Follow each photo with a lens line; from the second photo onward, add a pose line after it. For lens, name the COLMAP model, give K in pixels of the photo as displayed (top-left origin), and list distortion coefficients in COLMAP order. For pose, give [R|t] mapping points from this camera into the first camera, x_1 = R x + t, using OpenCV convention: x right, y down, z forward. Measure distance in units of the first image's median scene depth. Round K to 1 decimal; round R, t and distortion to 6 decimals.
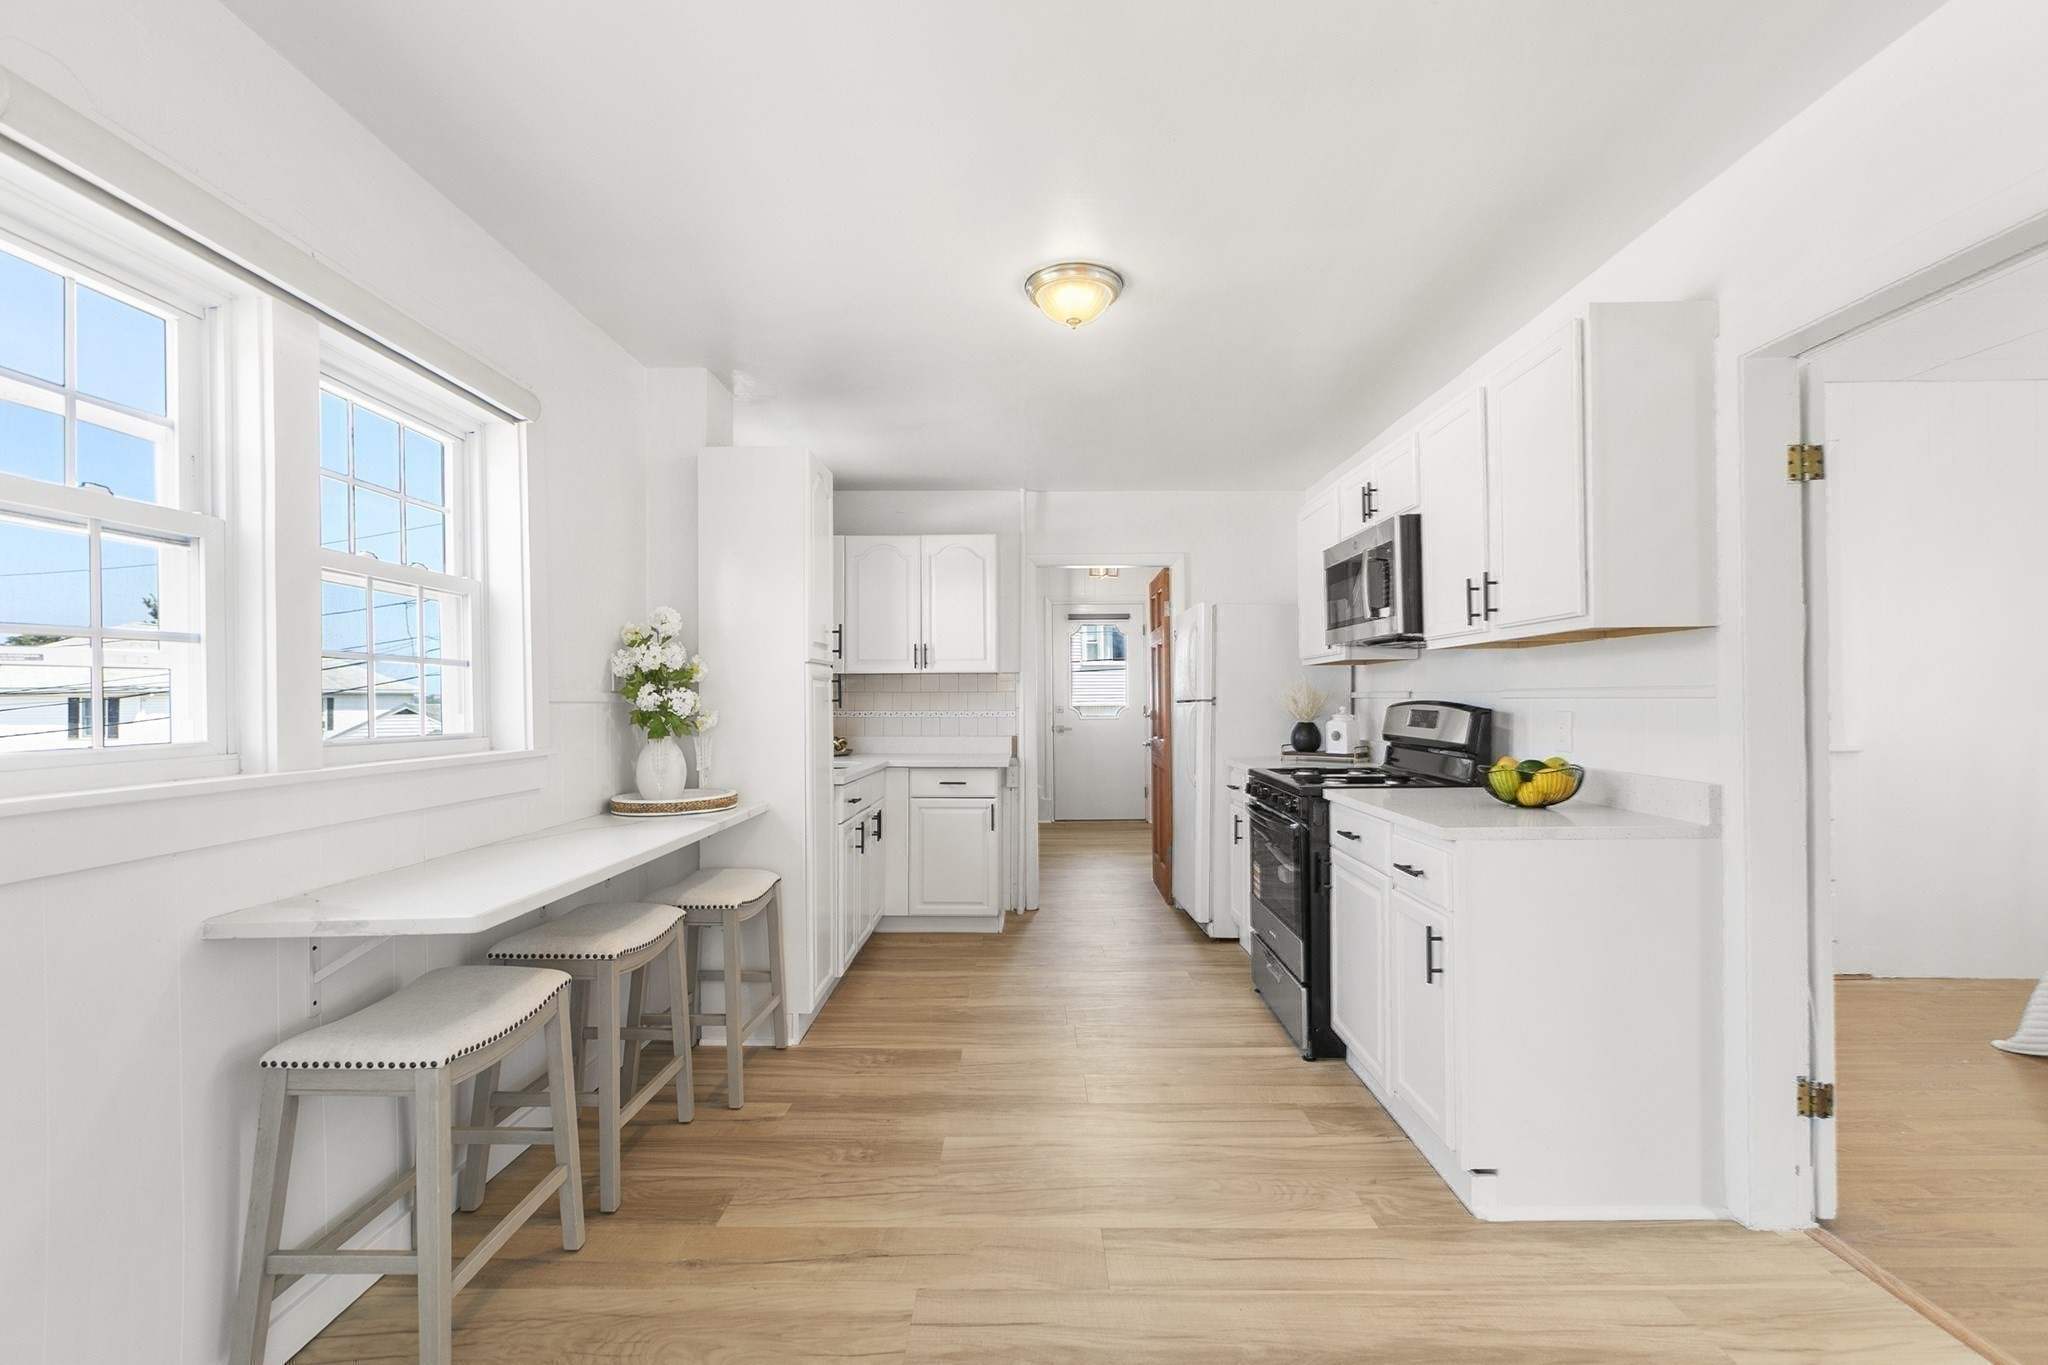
lens RADIAL K [[935.7, 0, 1013.1], [0, 935.7, 691.0], [0, 0, 1]] dist [0.001635, 0.000996]
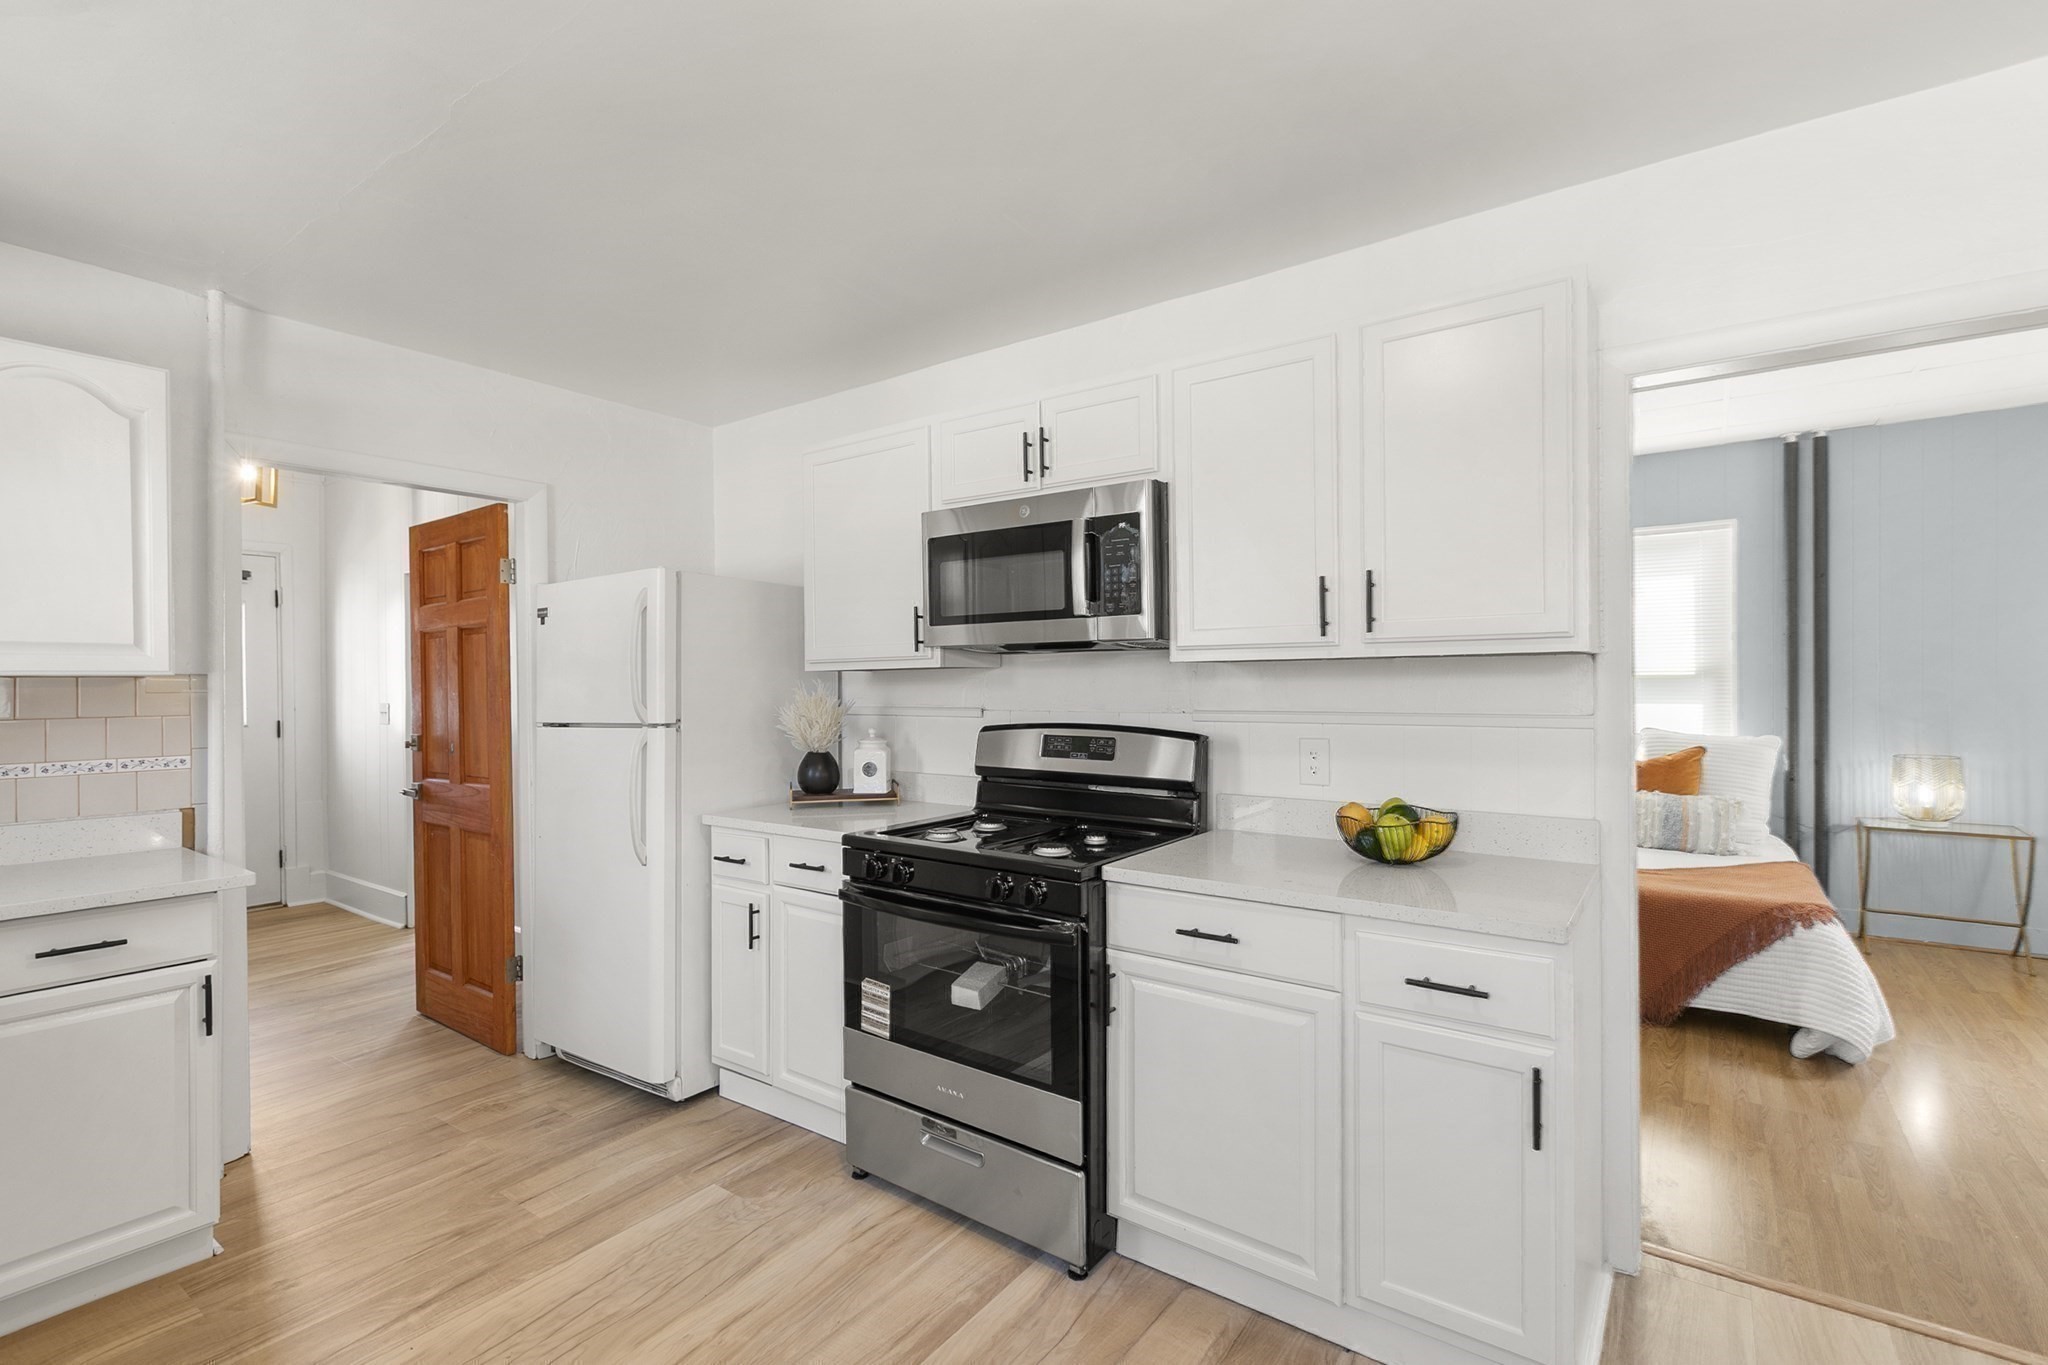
lens RADIAL K [[935.7, 0, 1027.9], [0, 935.7, 681.9], [0, 0, 1]] dist [0.001635, 0.000996]
pose [[0.571081, 0.001421, 0.820892, -0.226628], [-0.001030, 0.999999, -0.001014, -0.024250], [-0.820893, -0.000266, 0.571082, 0.590589]]
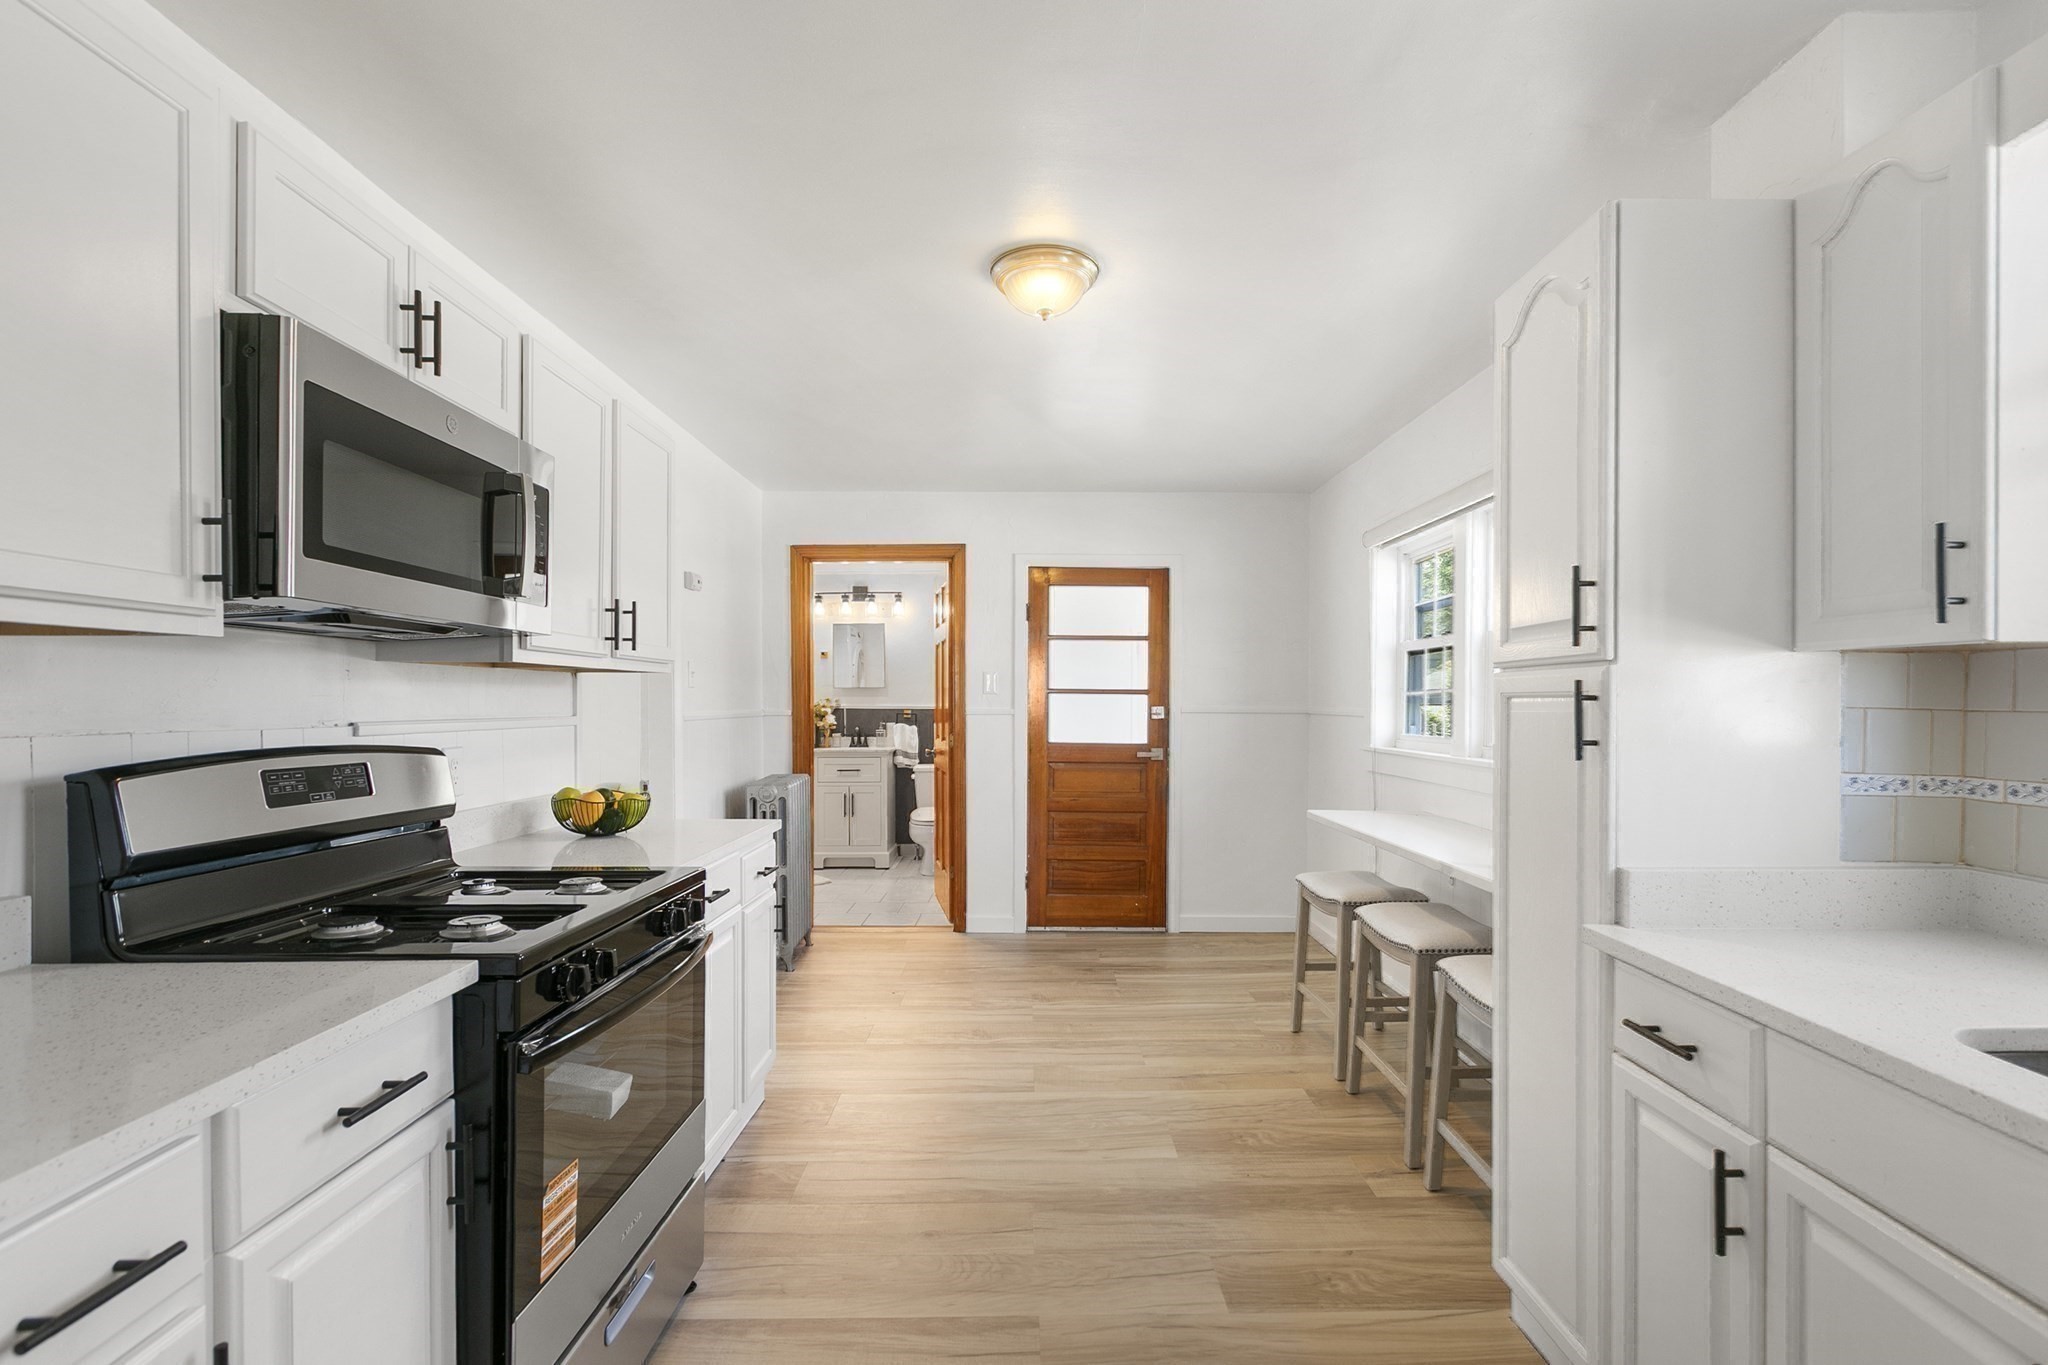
lens RADIAL K [[935.7, 0, 1042.8], [0, 935.7, 712.2], [0, 0, 1]] dist [0.001635, 0.000996]
pose [[-0.999246, 0.006650, -0.038241, 0.082247], [0.006681, 0.999977, -0.000690, -0.004891], [0.038235, -0.000945, -0.999268, 1.508799]]
